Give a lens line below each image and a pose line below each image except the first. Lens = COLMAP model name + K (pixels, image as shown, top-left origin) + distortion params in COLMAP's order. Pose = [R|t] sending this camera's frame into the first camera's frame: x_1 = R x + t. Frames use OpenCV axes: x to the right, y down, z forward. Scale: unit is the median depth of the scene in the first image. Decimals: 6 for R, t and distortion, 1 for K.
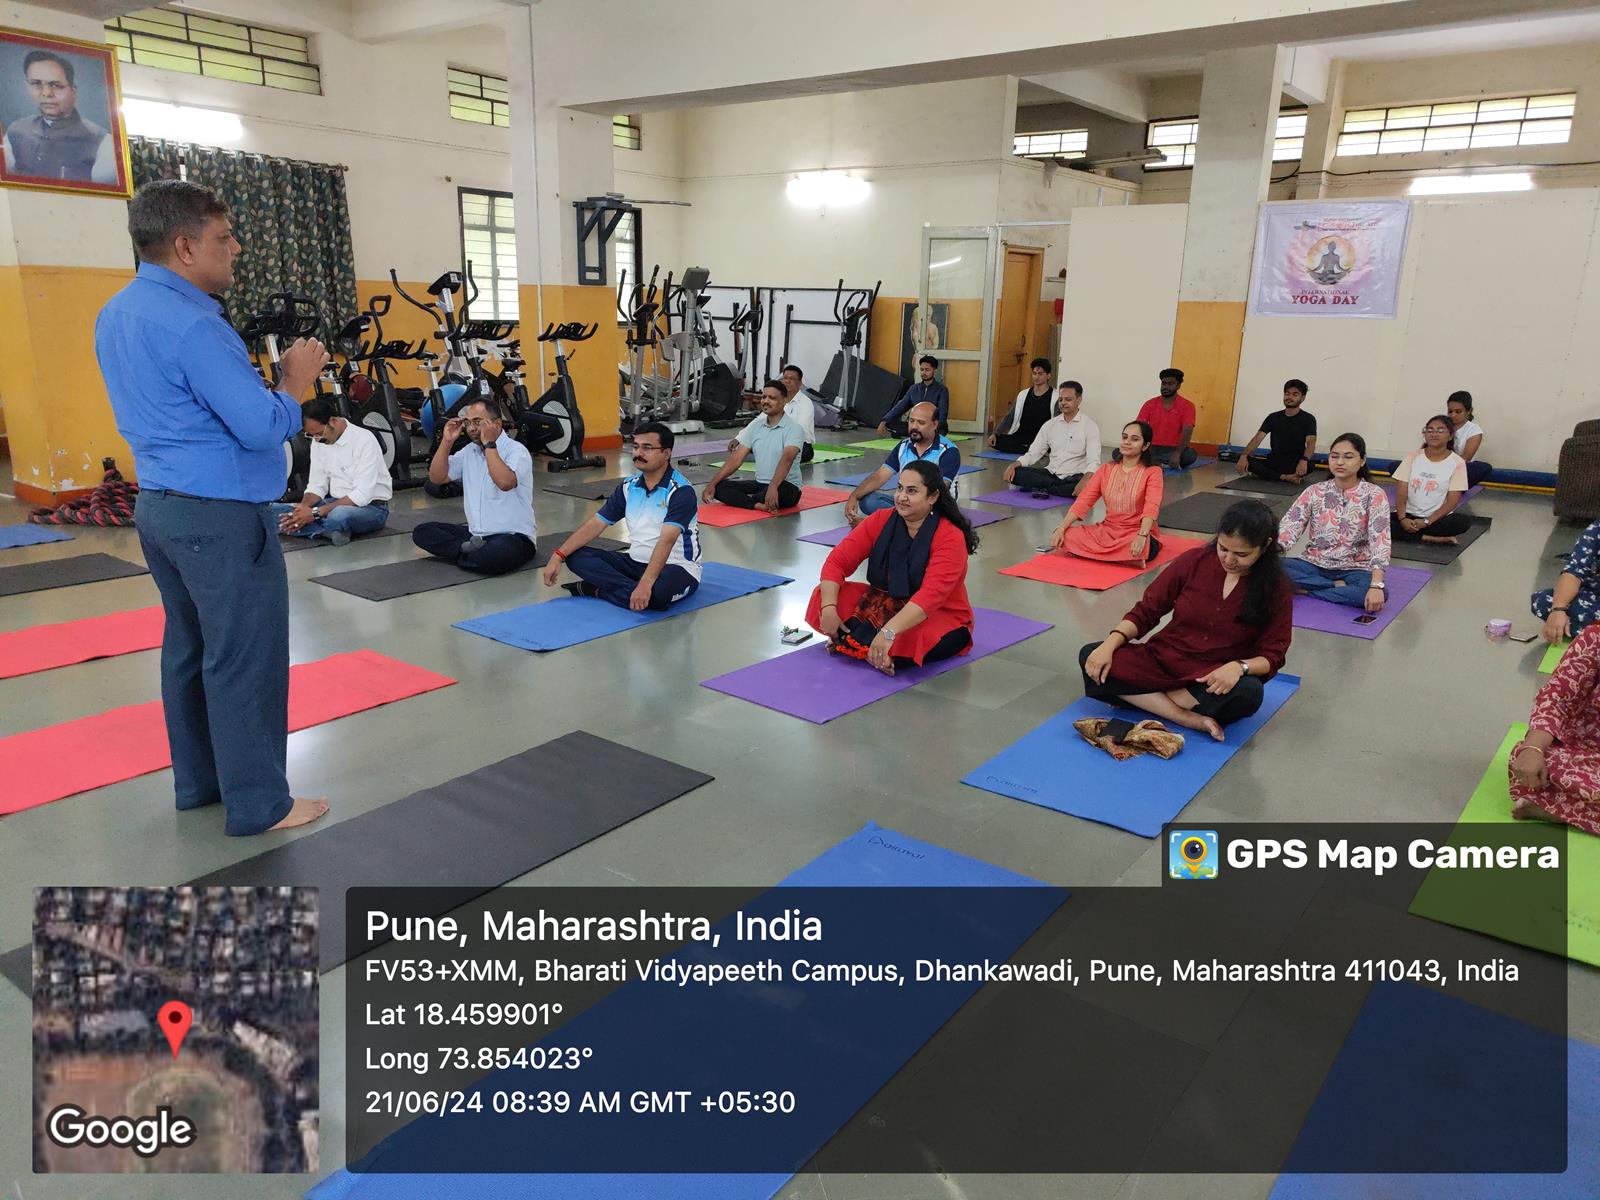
lens RADIAL K [[1104.1, 0, 798.3], [0, 1104.1, 614.5], [0, 0, 1]] dist [0.020869, -0.015075]
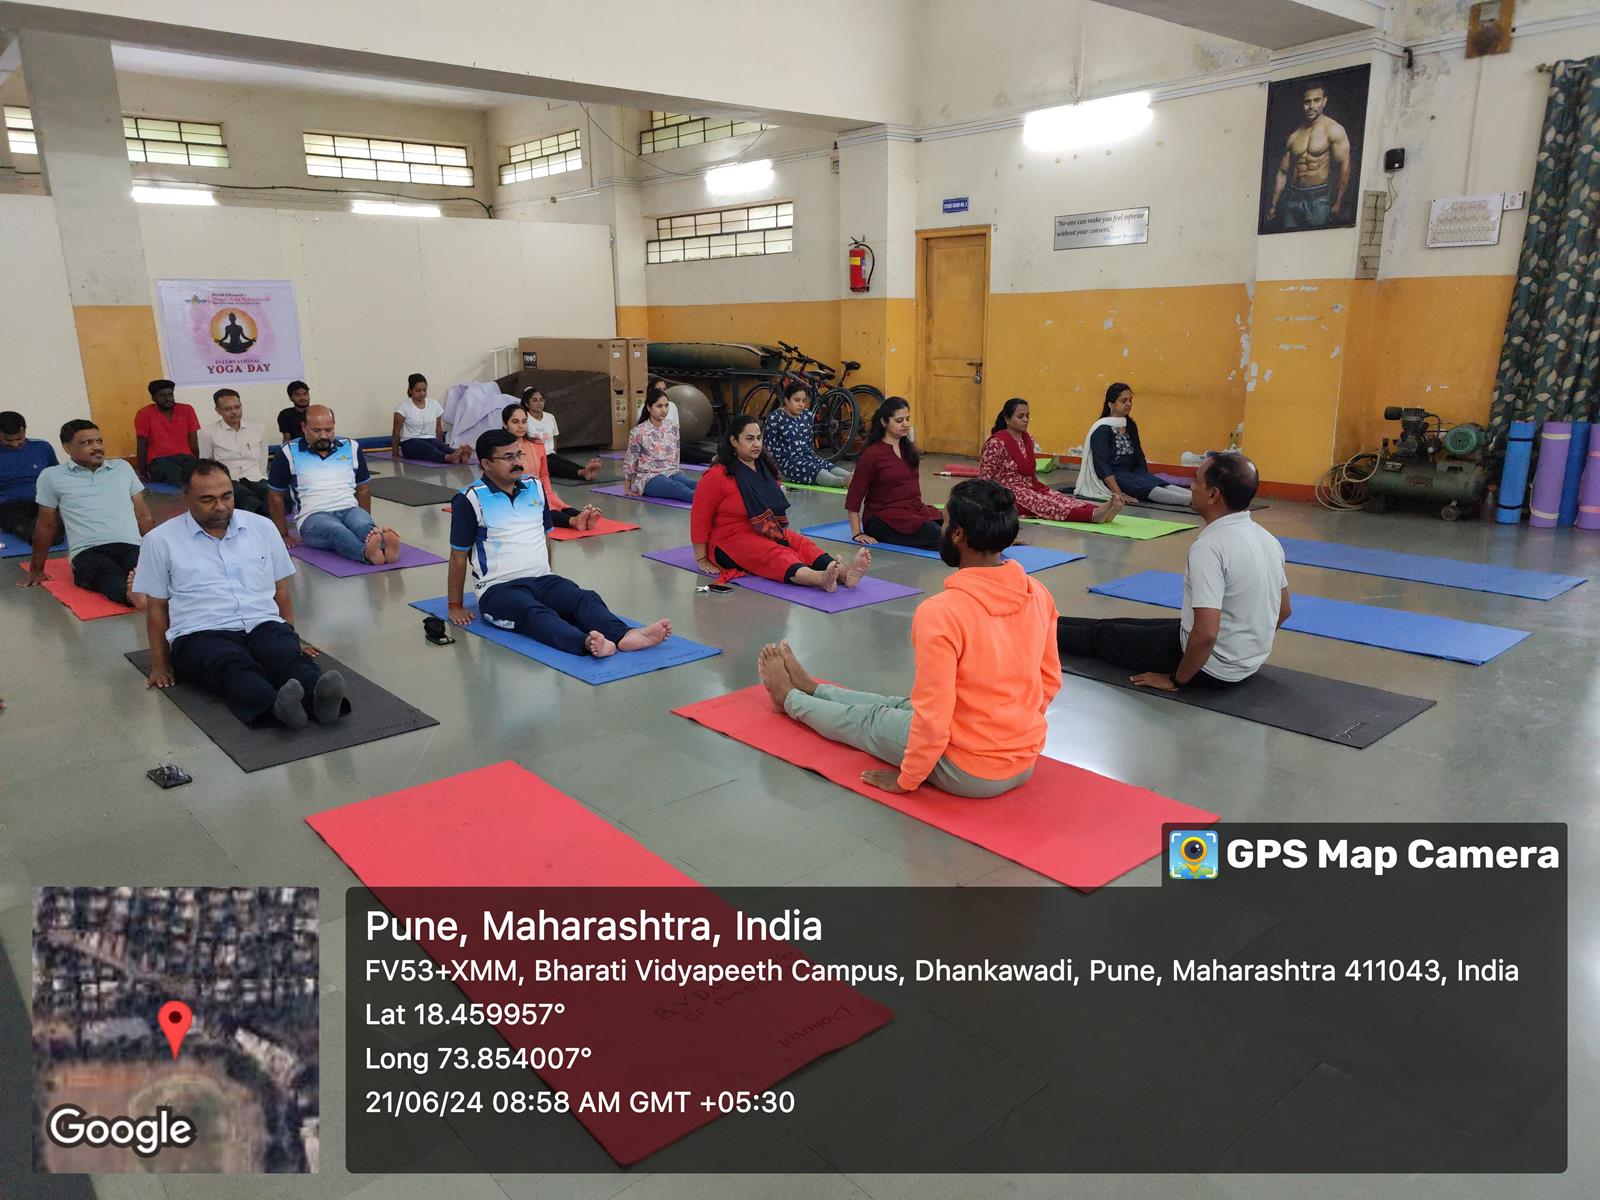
lens RADIAL K [[1104.1, 0, 798.3], [0, 1104.1, 596.0], [0, 0, 1]] dist [0.020869, -0.015075]
pose [[0.185642, -0.260862, 0.947358, -0.434737], [0.282503, 0.937582, 0.202811, -0.074458], [-0.941132, 0.229982, 0.247749, 0.263613]]
